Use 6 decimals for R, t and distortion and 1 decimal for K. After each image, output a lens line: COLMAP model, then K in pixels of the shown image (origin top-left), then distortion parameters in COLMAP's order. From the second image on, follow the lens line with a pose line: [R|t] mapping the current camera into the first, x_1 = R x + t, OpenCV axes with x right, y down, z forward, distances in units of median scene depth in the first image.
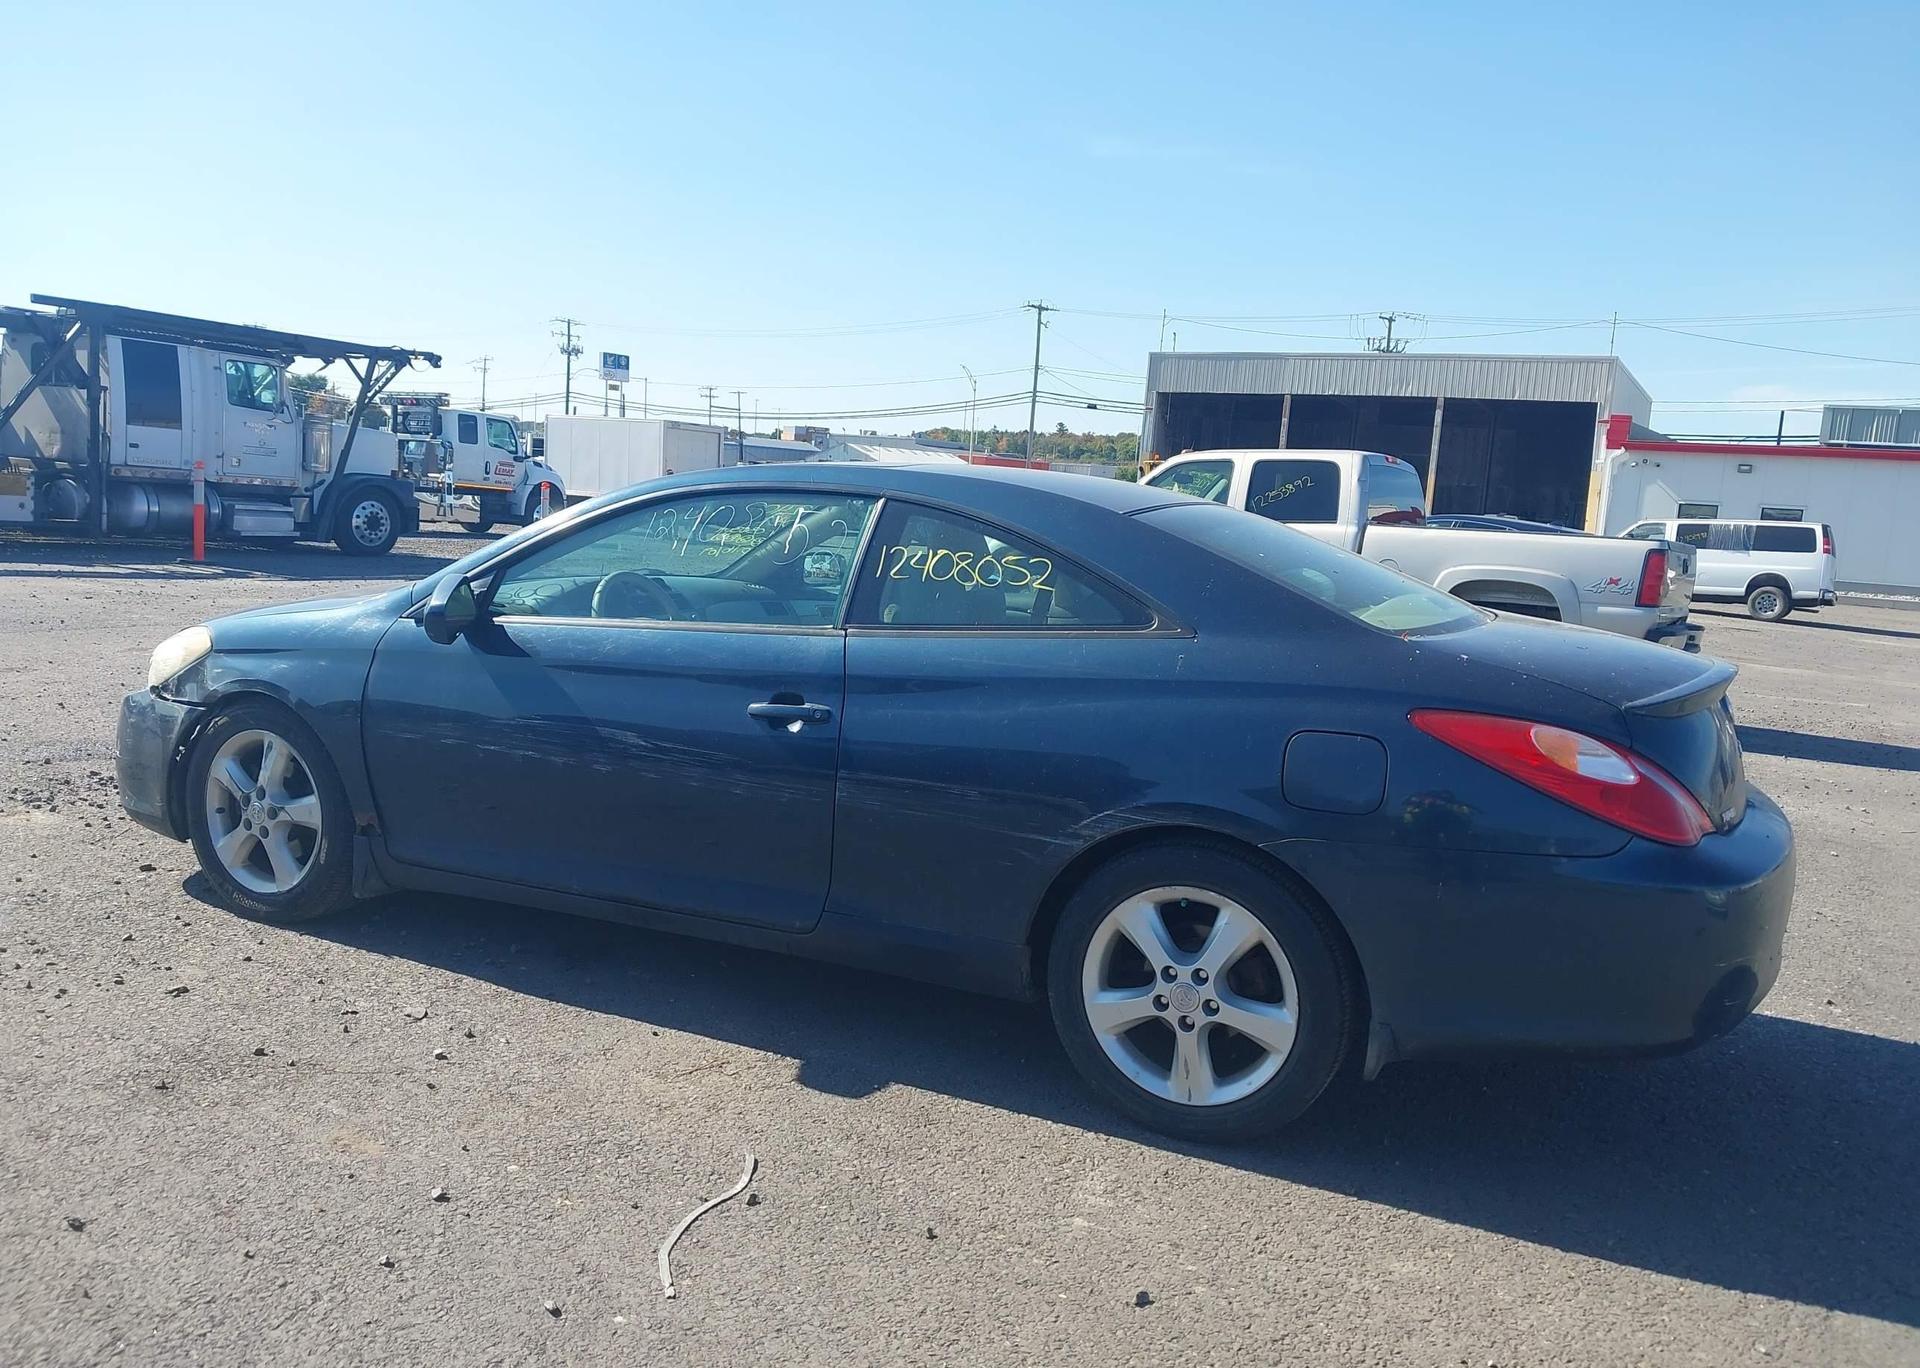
lens RADIAL K [[1528.6, 0, 958.0], [0, 1528.6, 684.5], [0, 0, 1]] dist [0.030723, -0.054771]
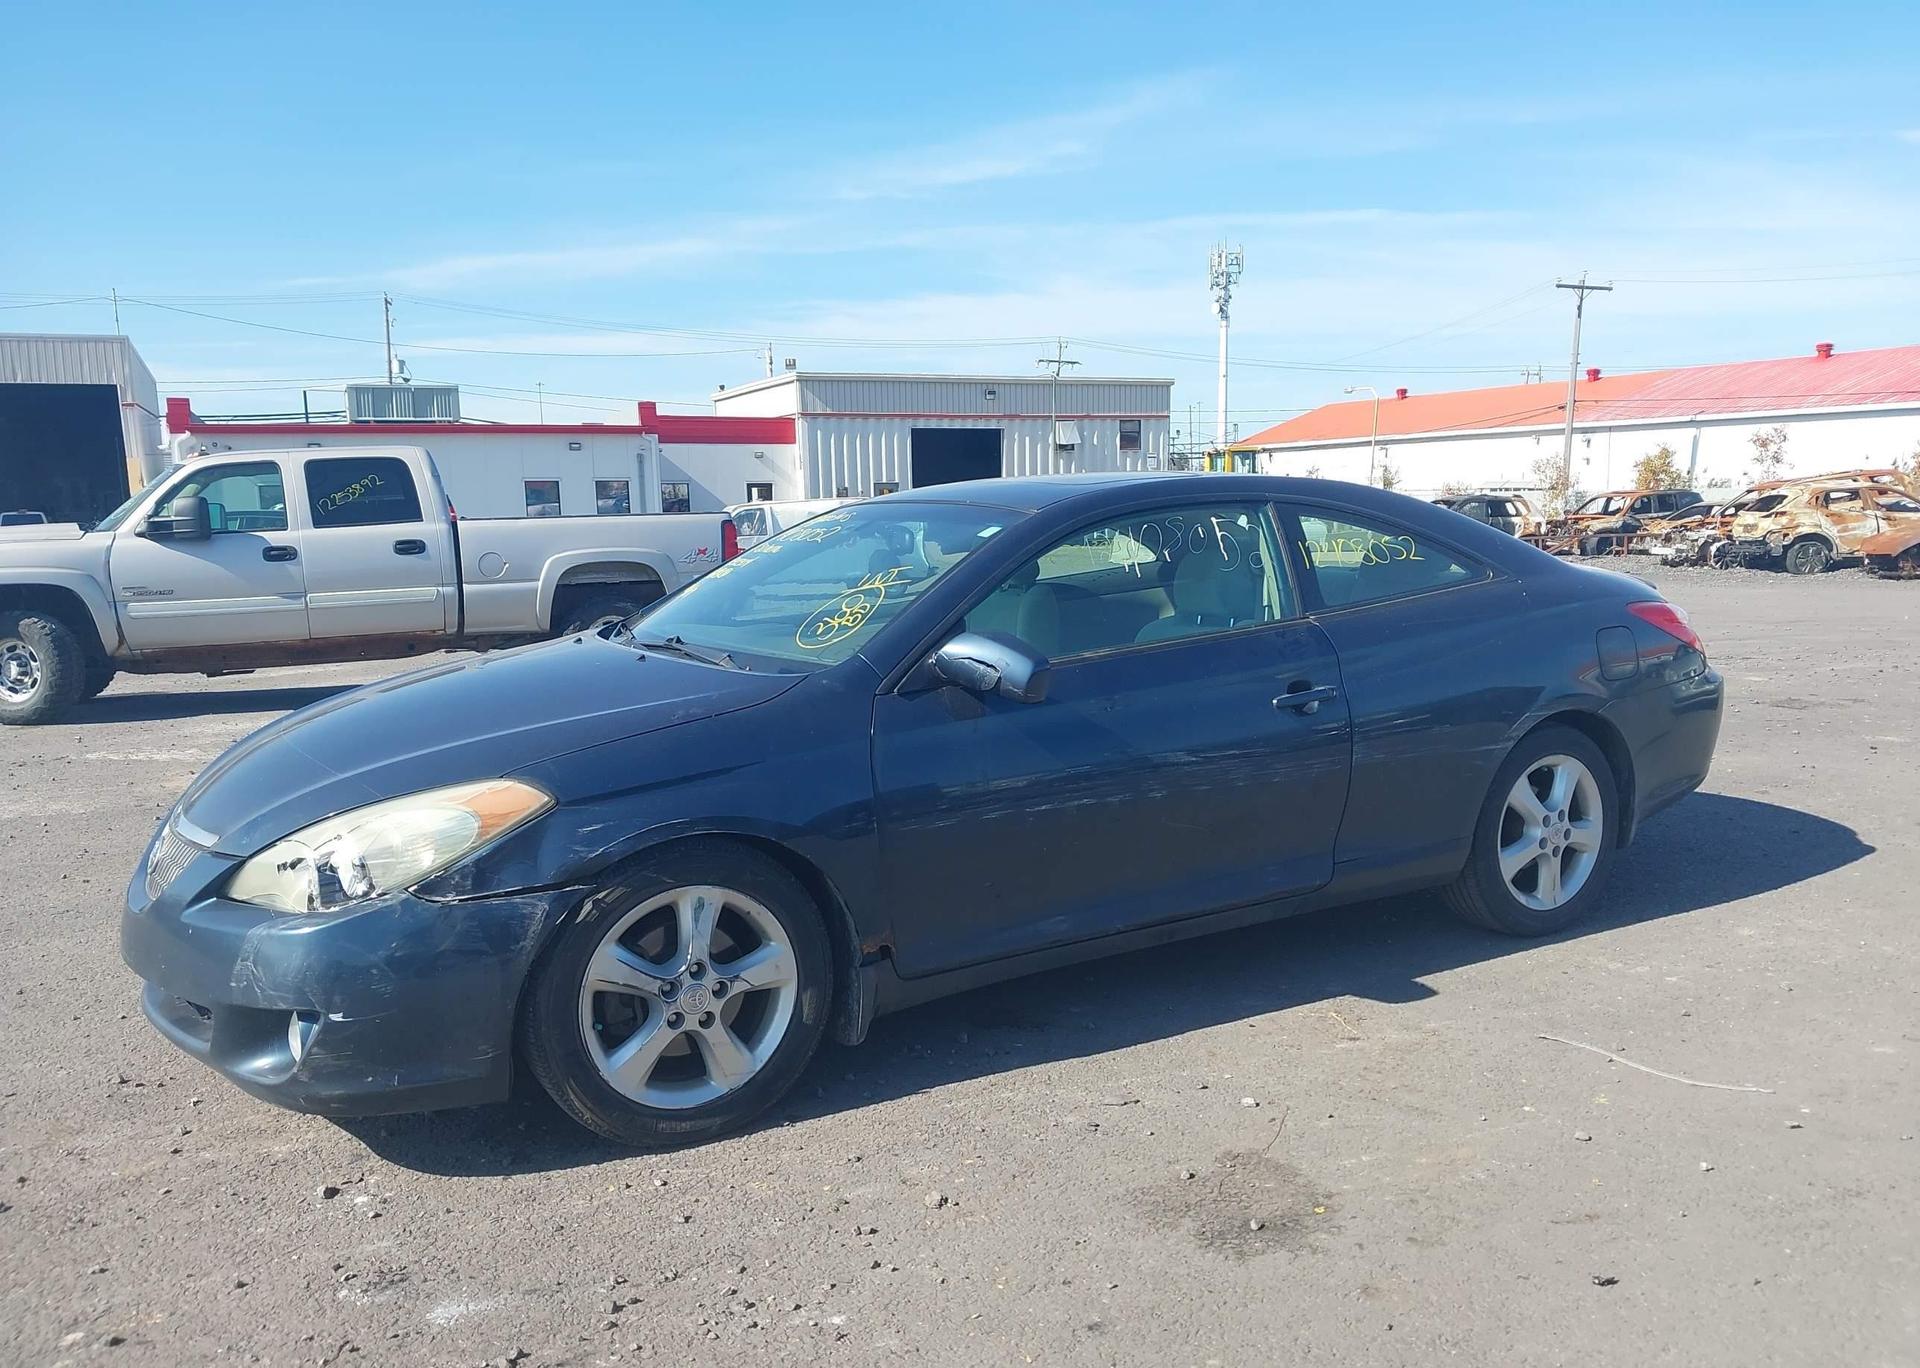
lens RADIAL K [[1528.6, 0, 978.9], [0, 1528.6, 693.2], [0, 0, 1]] dist [0.030723, -0.054771]
pose [[0.555773, -0.174632, 0.812786, -0.115587], [0.158754, 0.981990, 0.102432, -0.013734], [-0.816035, 0.072104, 0.573487, 0.055706]]
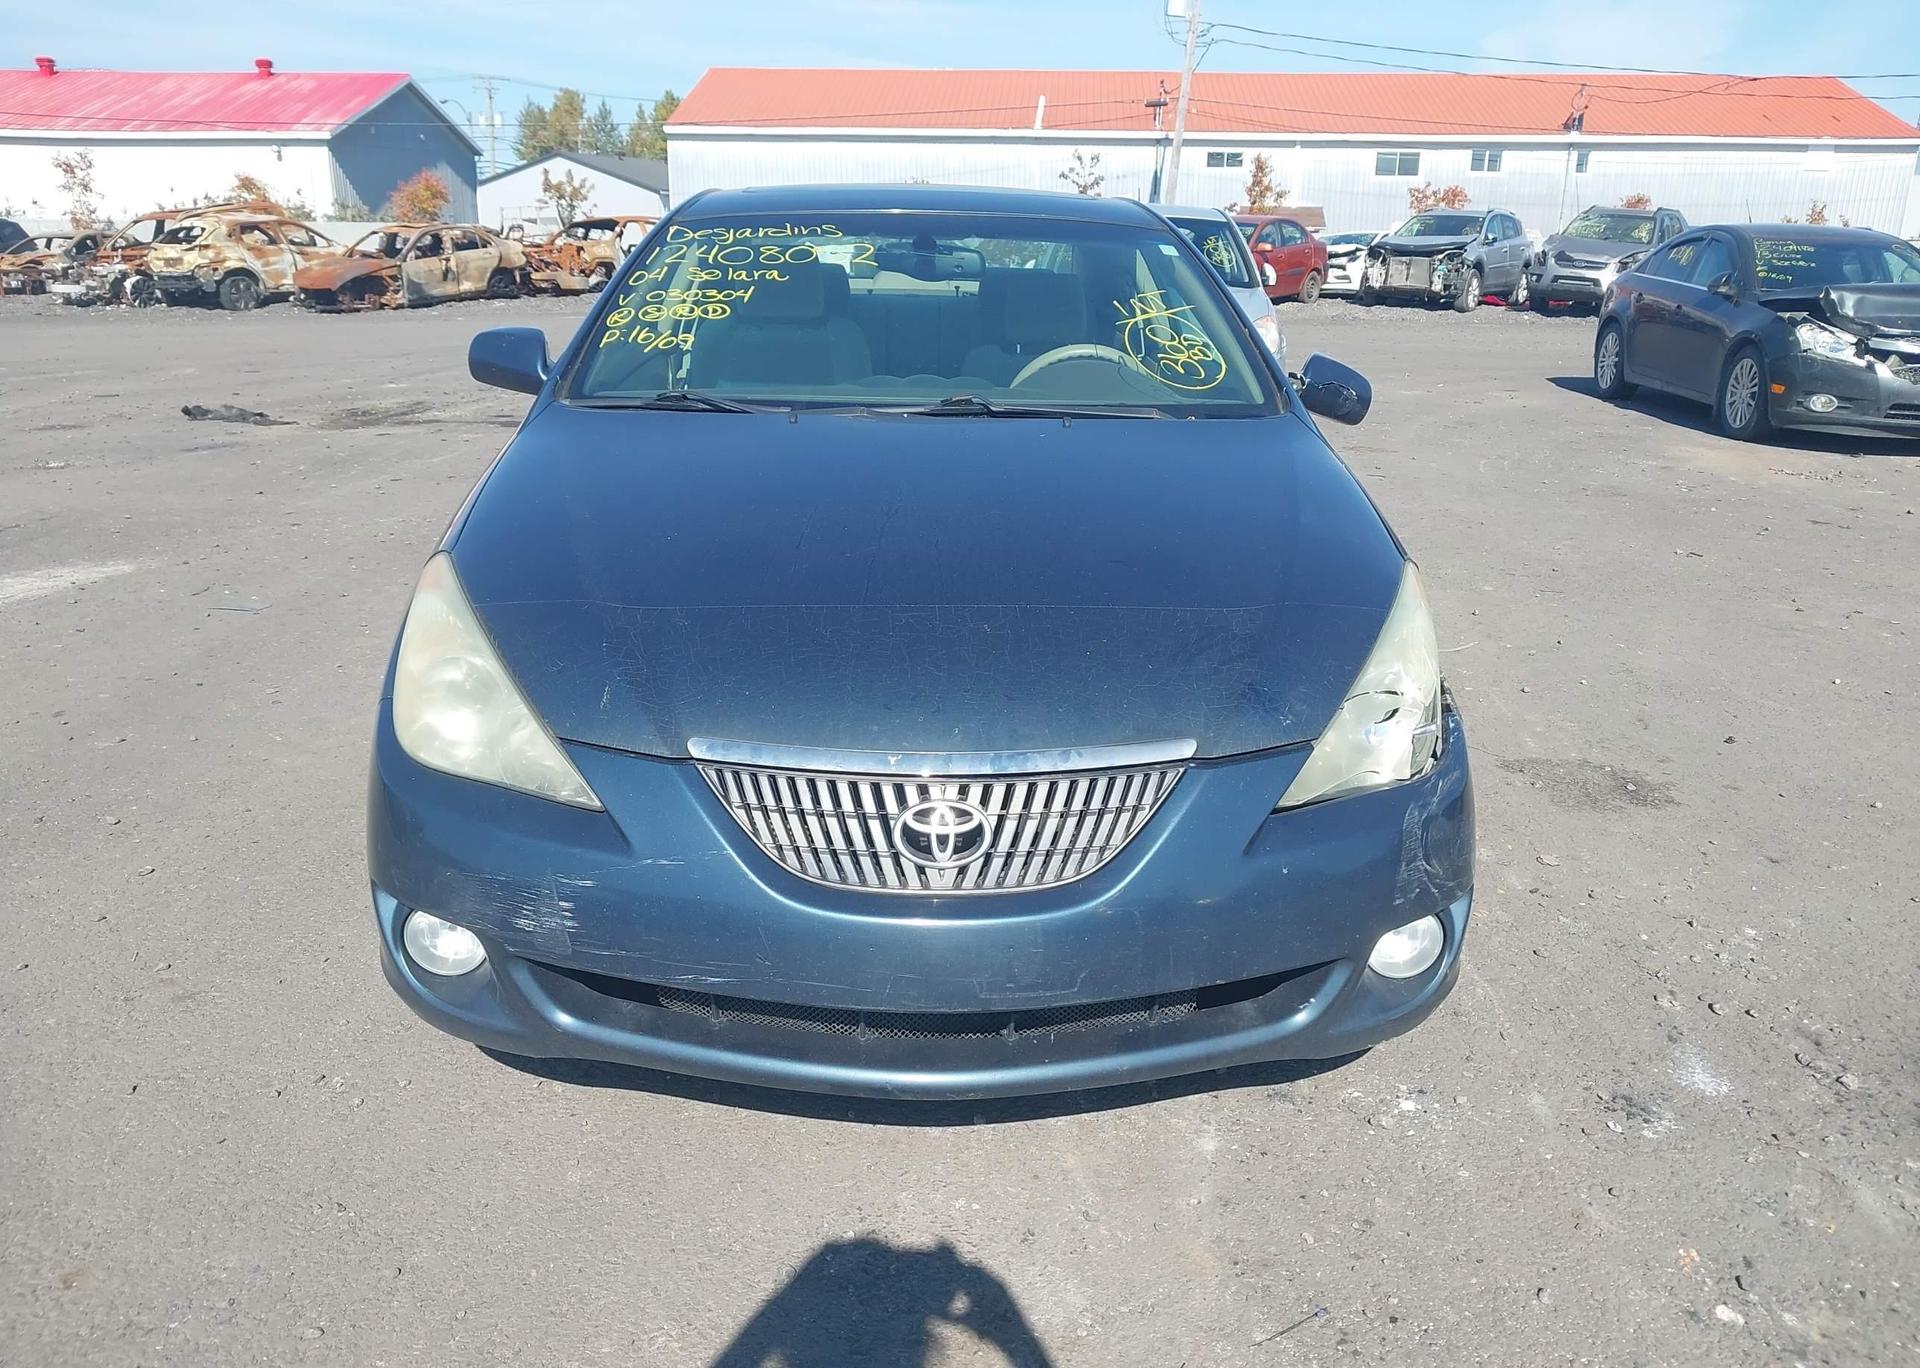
lens RADIAL K [[1528.6, 0, 965.2], [0, 1528.6, 695.1], [0, 0, 1]] dist [0.030723, -0.054771]
pose [[-0.461789, -0.320683, 0.826991, -0.096380], [0.080488, 0.913360, 0.399118, -0.025340], [-0.883330, 0.250871, -0.395968, 0.169245]]
